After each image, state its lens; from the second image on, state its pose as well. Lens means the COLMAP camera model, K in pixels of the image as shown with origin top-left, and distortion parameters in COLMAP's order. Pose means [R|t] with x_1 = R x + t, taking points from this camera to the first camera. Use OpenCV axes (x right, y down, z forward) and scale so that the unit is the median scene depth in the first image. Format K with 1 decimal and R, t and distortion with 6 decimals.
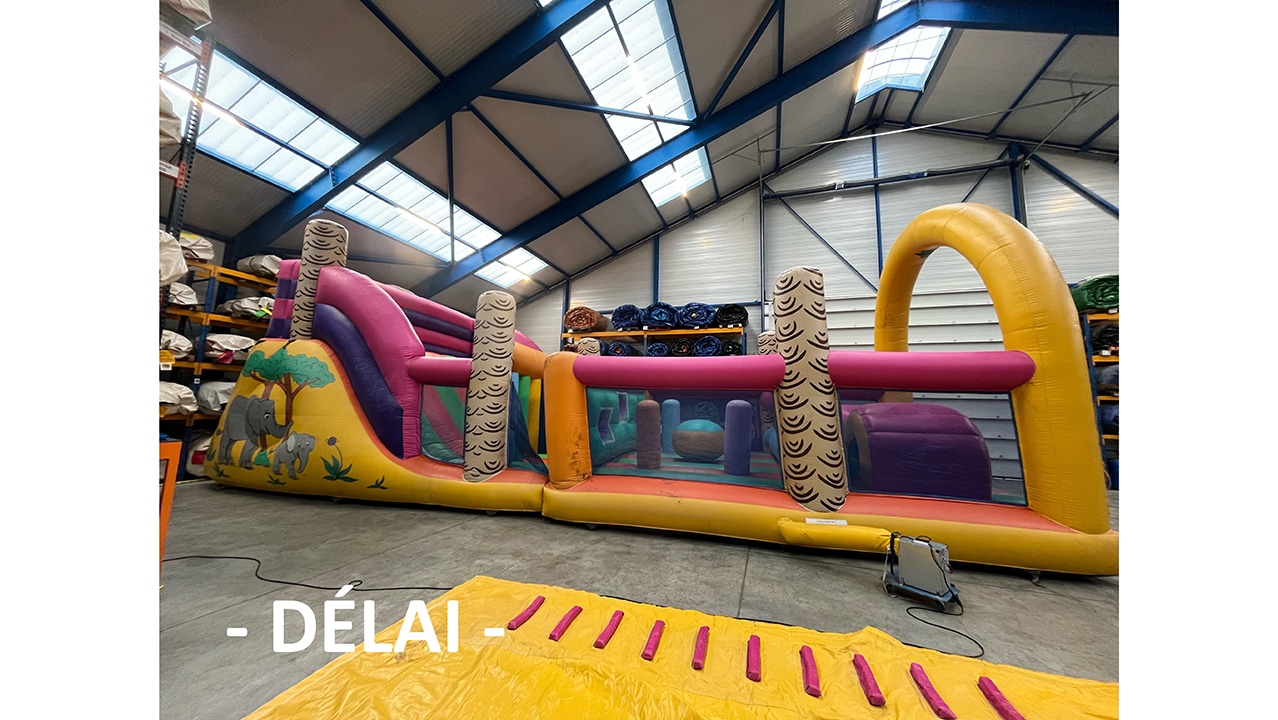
lens RADIAL K [[387.1, 0, 639.0], [0, 387.1, 360.0], [0, 0, 1]] dist [-0.000080, -0.000001]
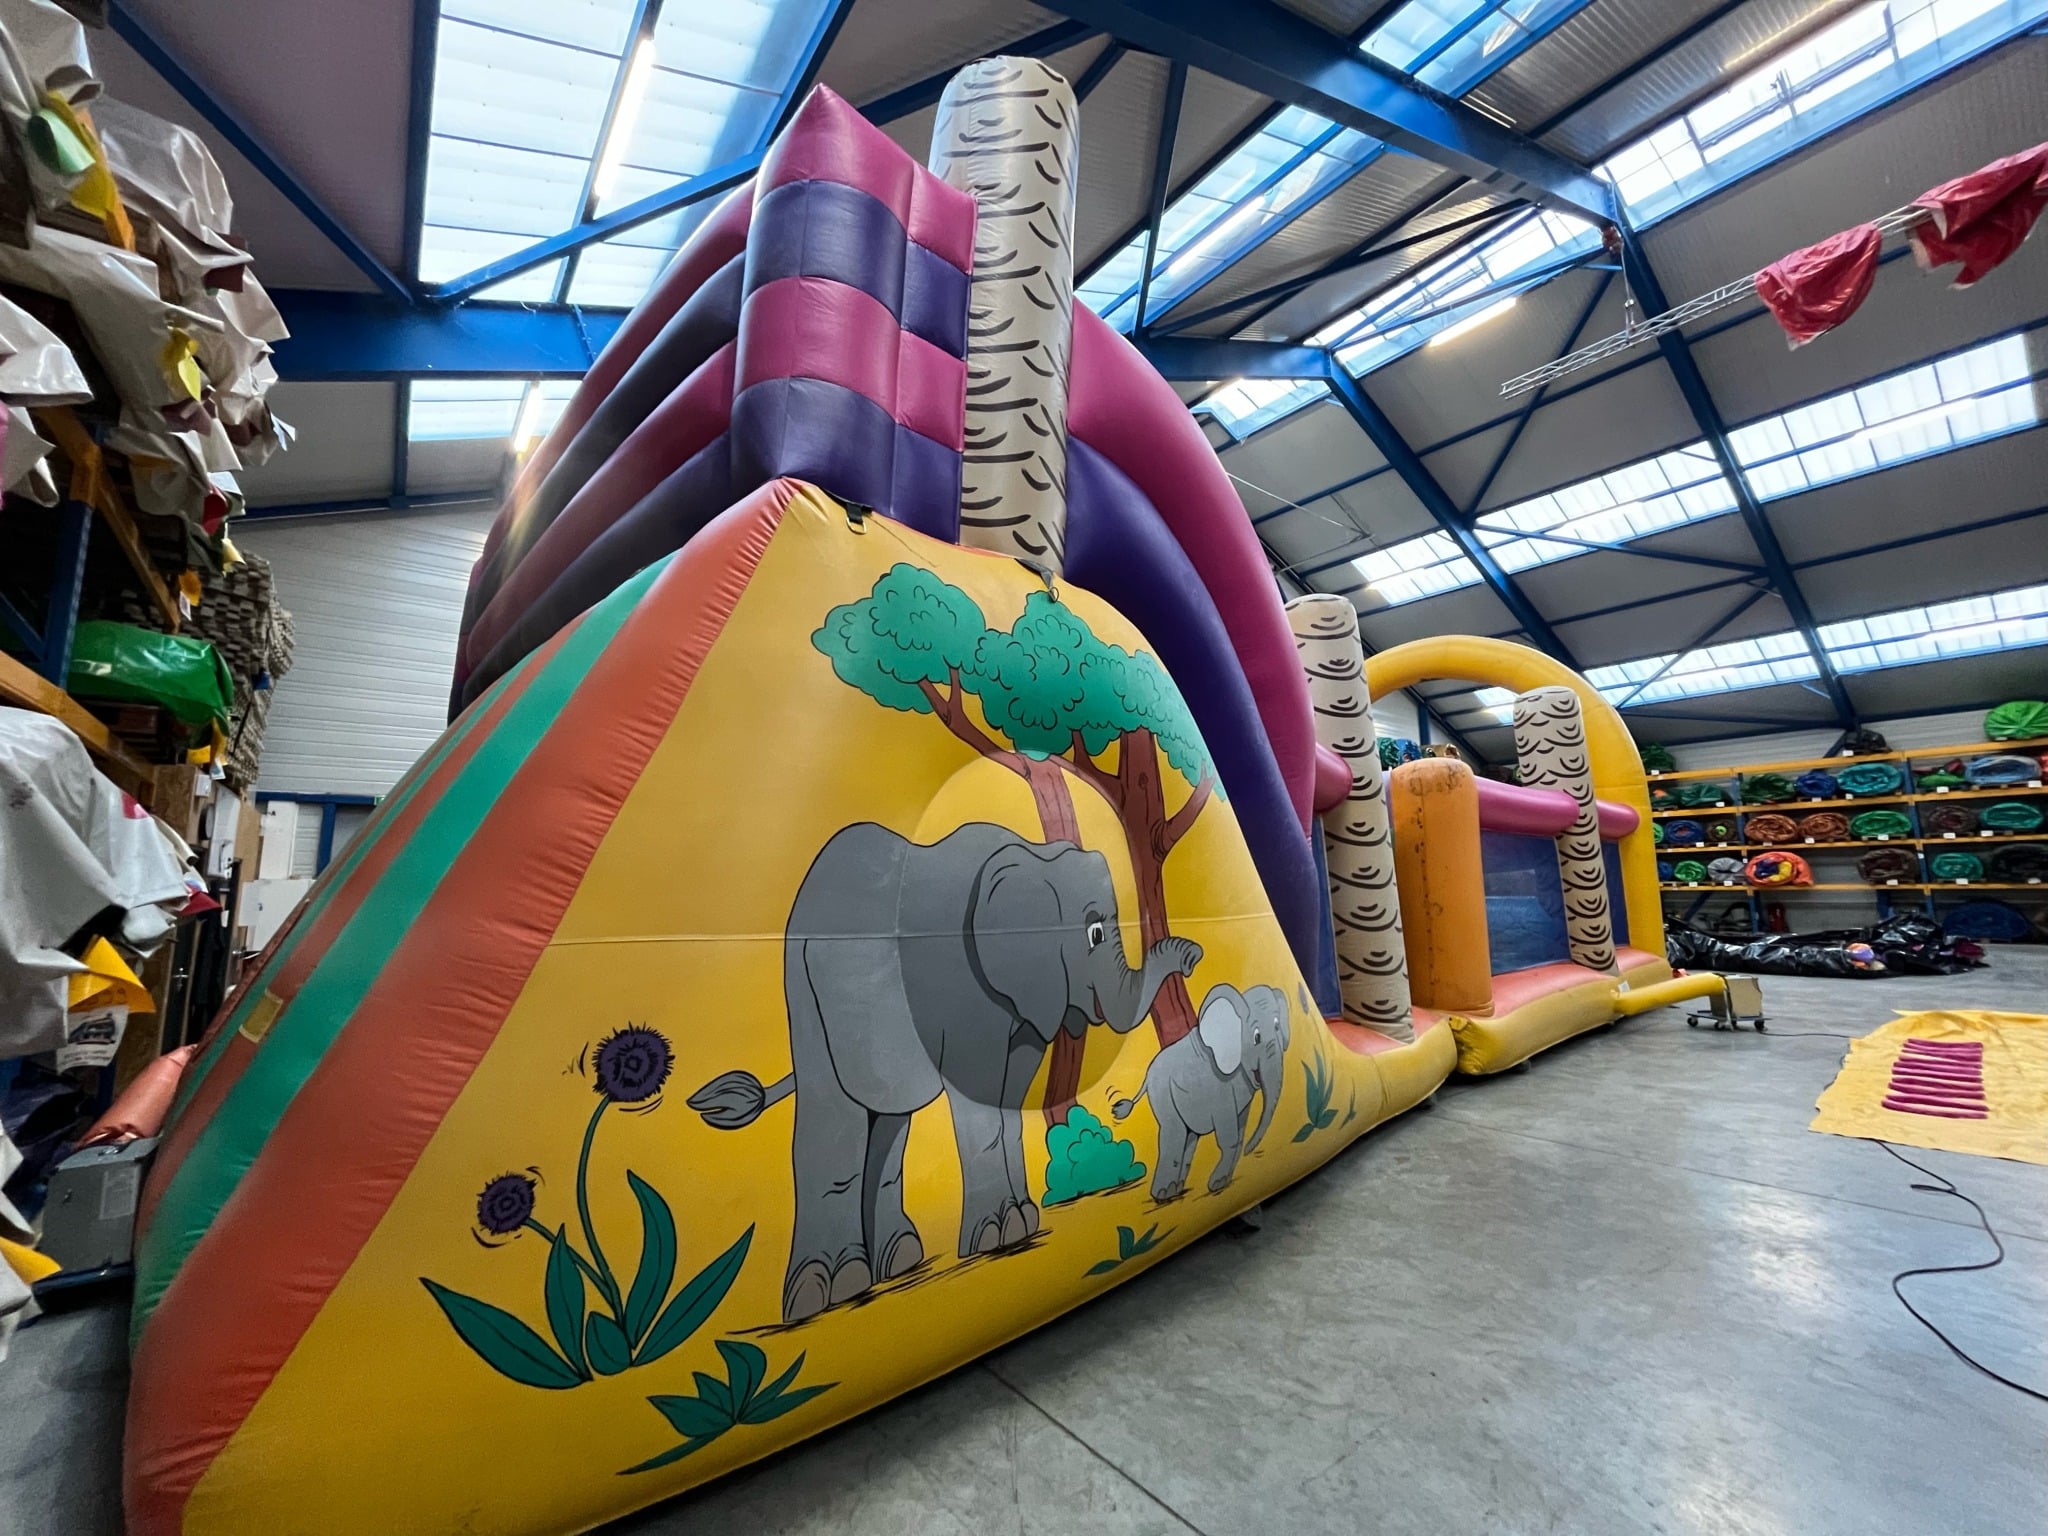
lens RADIAL K [[810.1, 0, 1024.0], [0, 810.1, 768.0], [0, 0, 1]] dist [-0.000014, -0.000106]
pose [[0.540916, 0.090859, 0.836155, -1.312143], [-0.078092, 0.995279, -0.057632, 0.086356], [-0.837444, -0.034123, 0.545458, 0.795744]]
